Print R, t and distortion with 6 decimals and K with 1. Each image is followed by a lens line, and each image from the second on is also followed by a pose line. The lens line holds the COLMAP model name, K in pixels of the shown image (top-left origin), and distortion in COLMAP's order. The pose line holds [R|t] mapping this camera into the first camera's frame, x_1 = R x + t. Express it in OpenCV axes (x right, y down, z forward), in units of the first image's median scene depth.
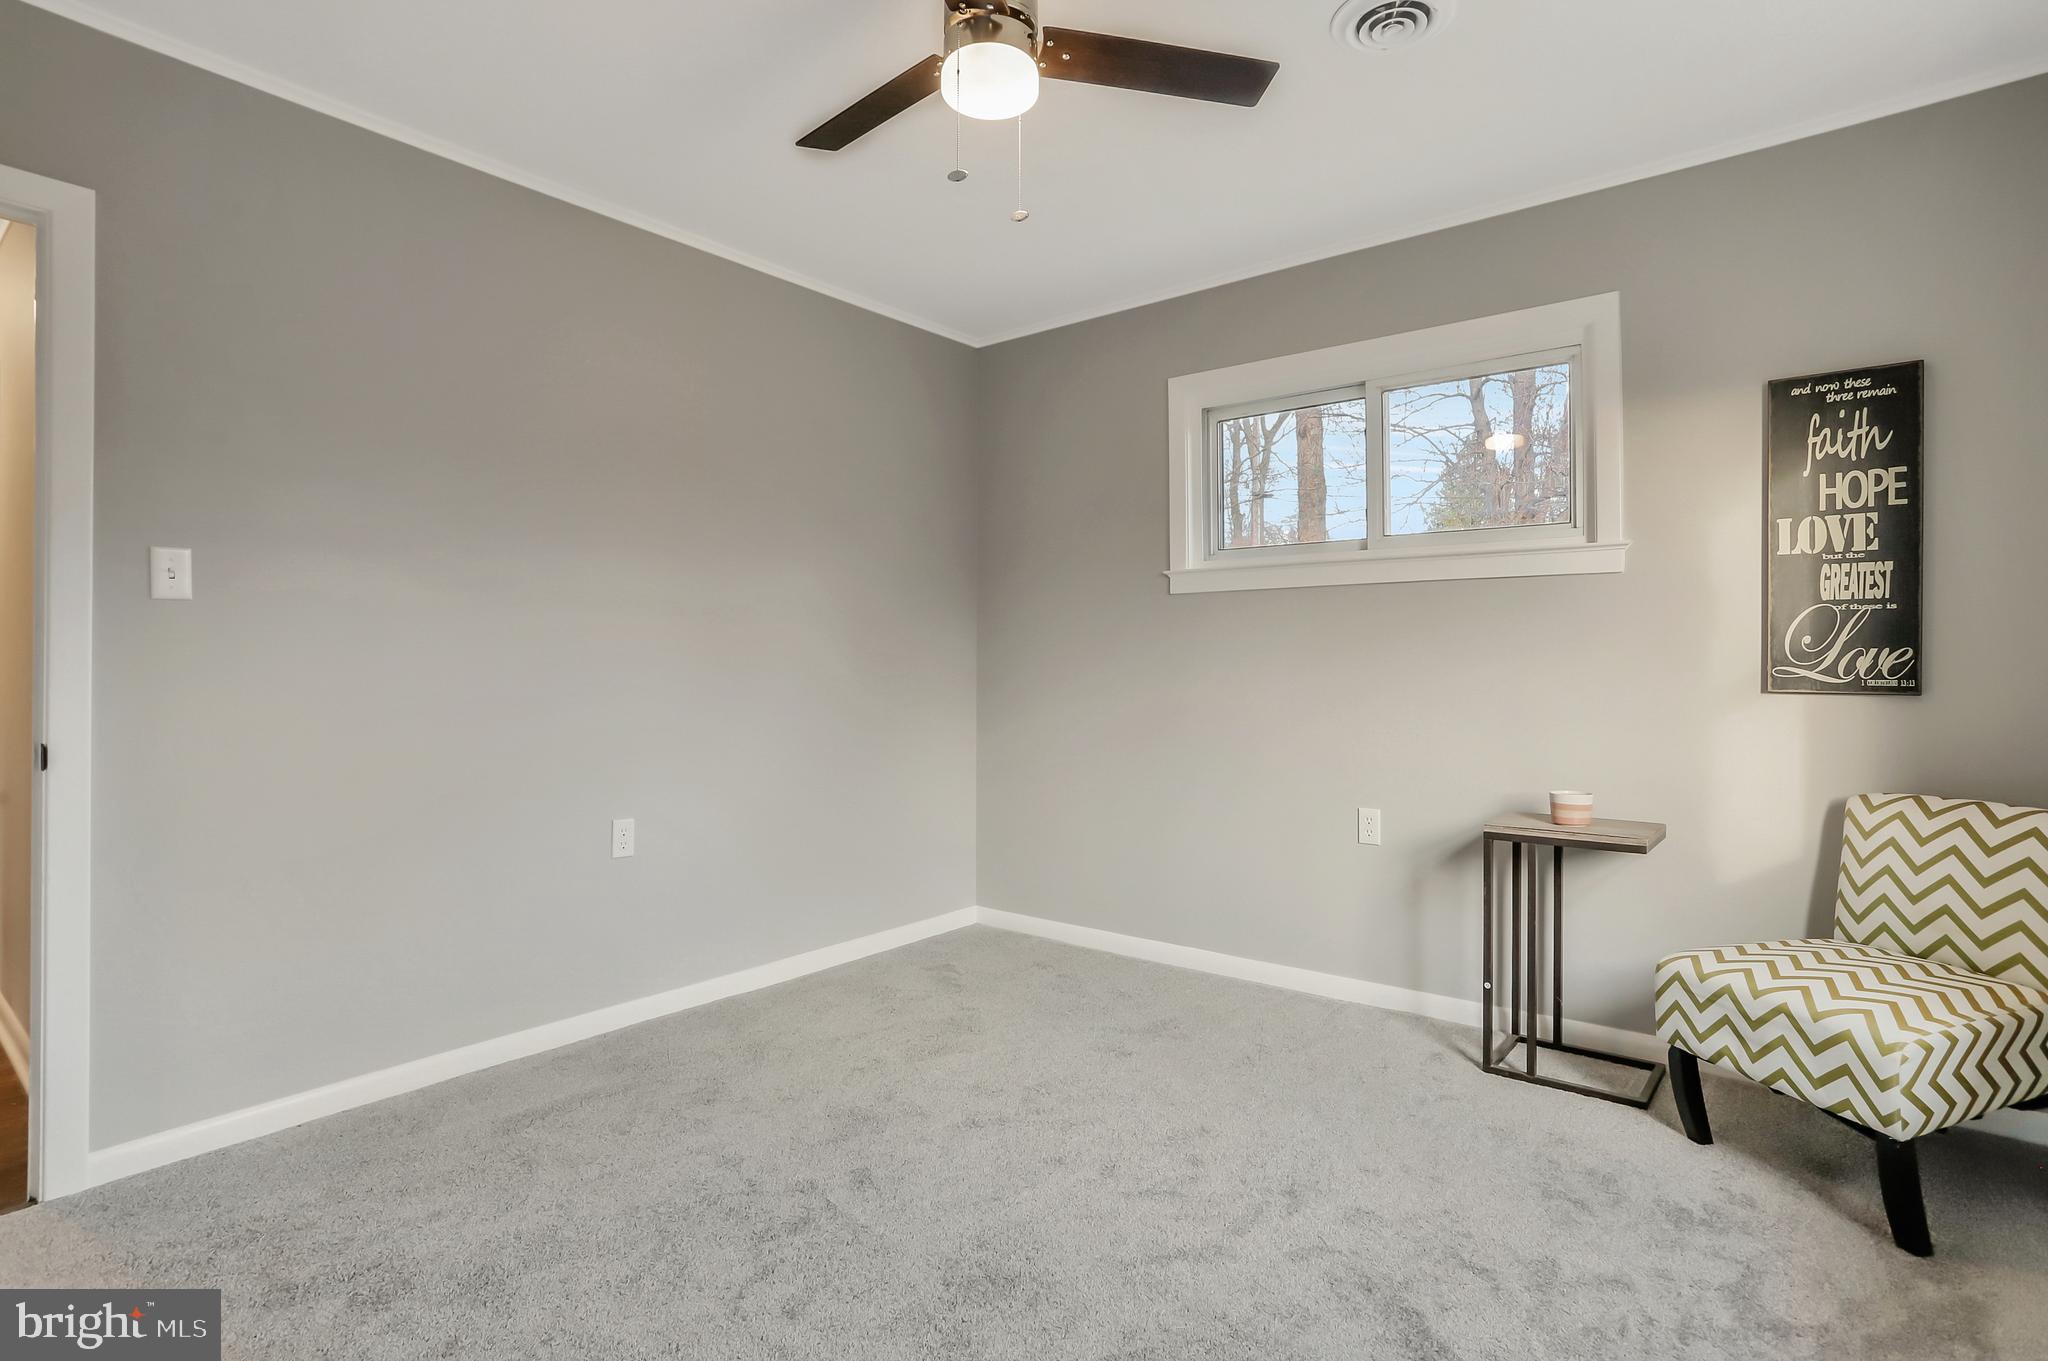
lens RADIAL K [[986.5, 0, 1019.1], [0, 986.5, 652.3], [0, 0, 1]] dist [-0.001139, 0.000619]
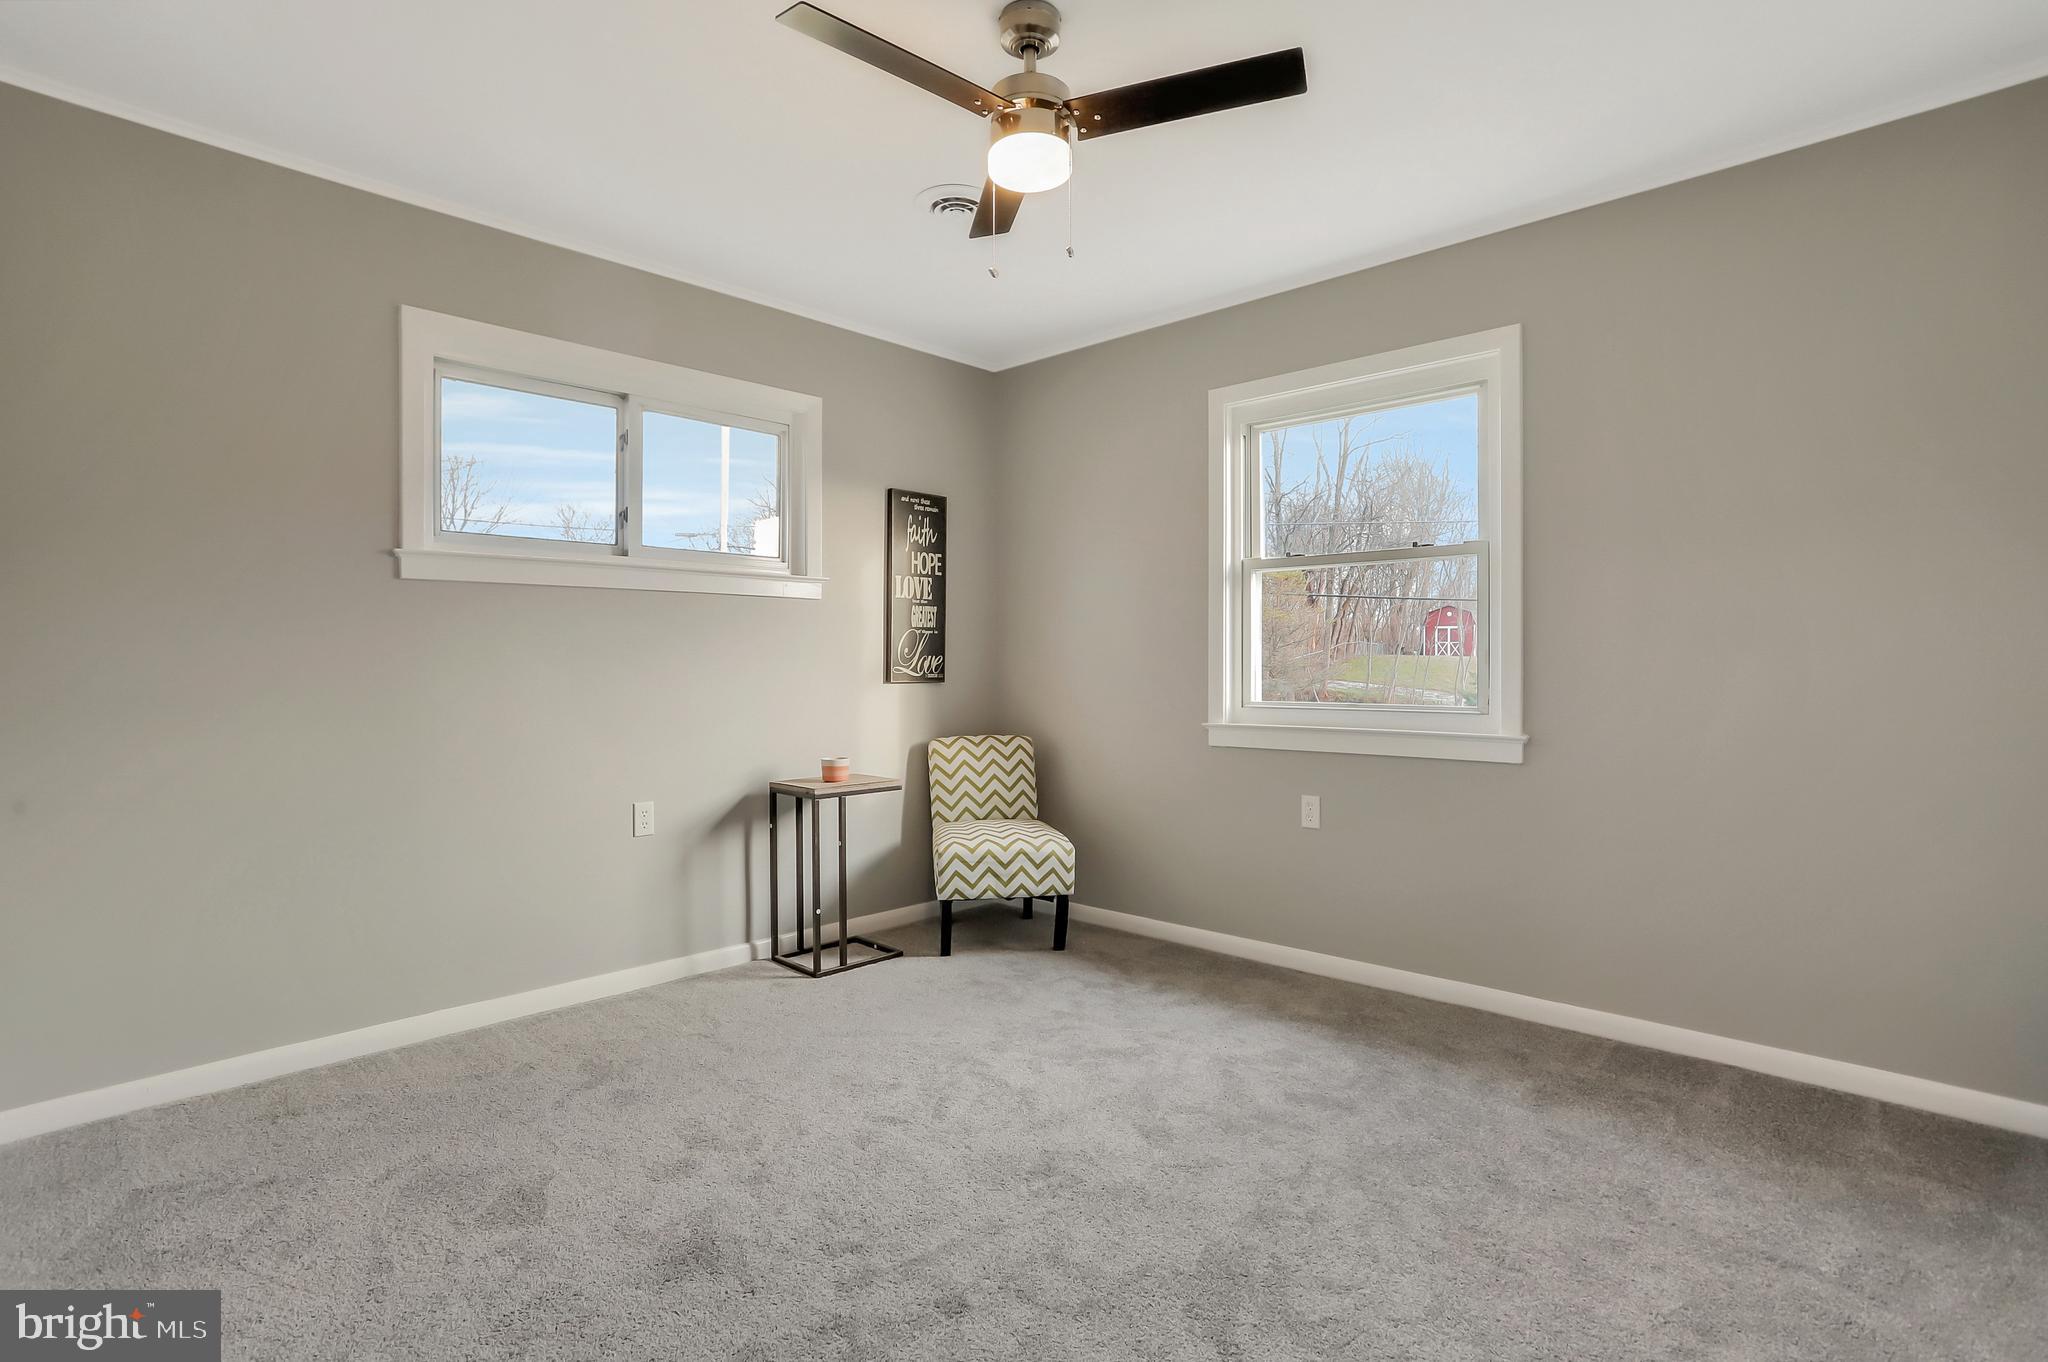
lens RADIAL K [[997.4, 0, 1023.1], [0, 997.4, 669.7], [0, 0, 1]] dist [-0.025908, 0.001267]
pose [[0.114917, -0.007898, 0.993344, -0.852638], [-0.010725, 0.999900, 0.009191, 0.002413], [-0.993317, -0.011710, 0.114821, 0.620289]]
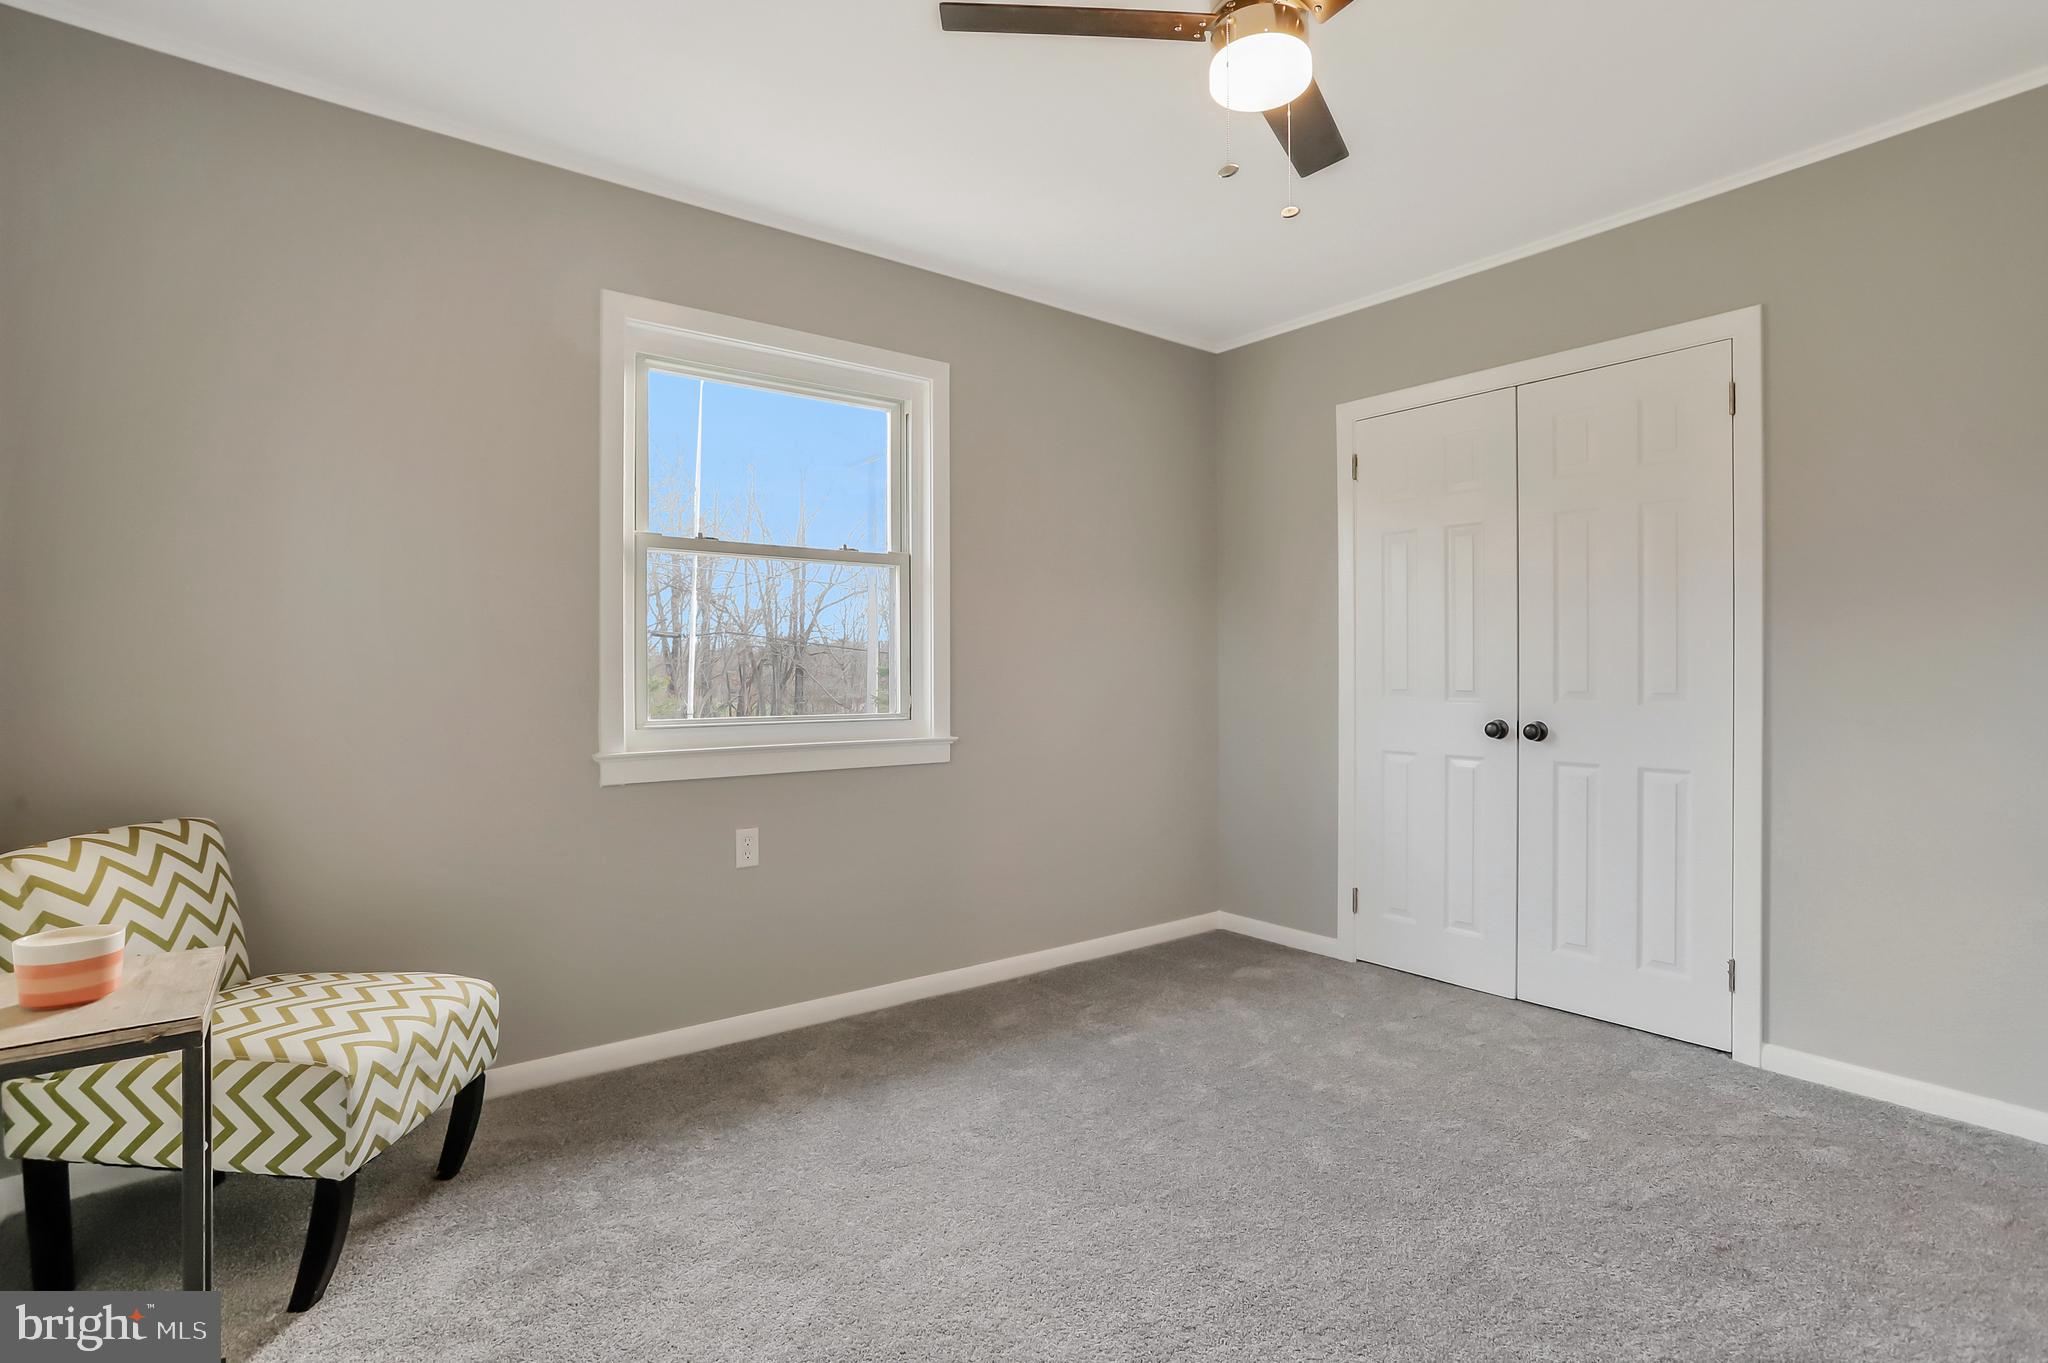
lens RADIAL K [[997.4, 0, 1023.1], [0, 997.4, 670.2], [0, 0, 1]] dist [-0.025908, 0.001267]
pose [[-0.964915, -0.005351, 0.262510, -0.037045], [-0.008652, 0.999897, -0.011420, 0.011321], [-0.262422, -0.013291, -0.964862, 1.433727]]
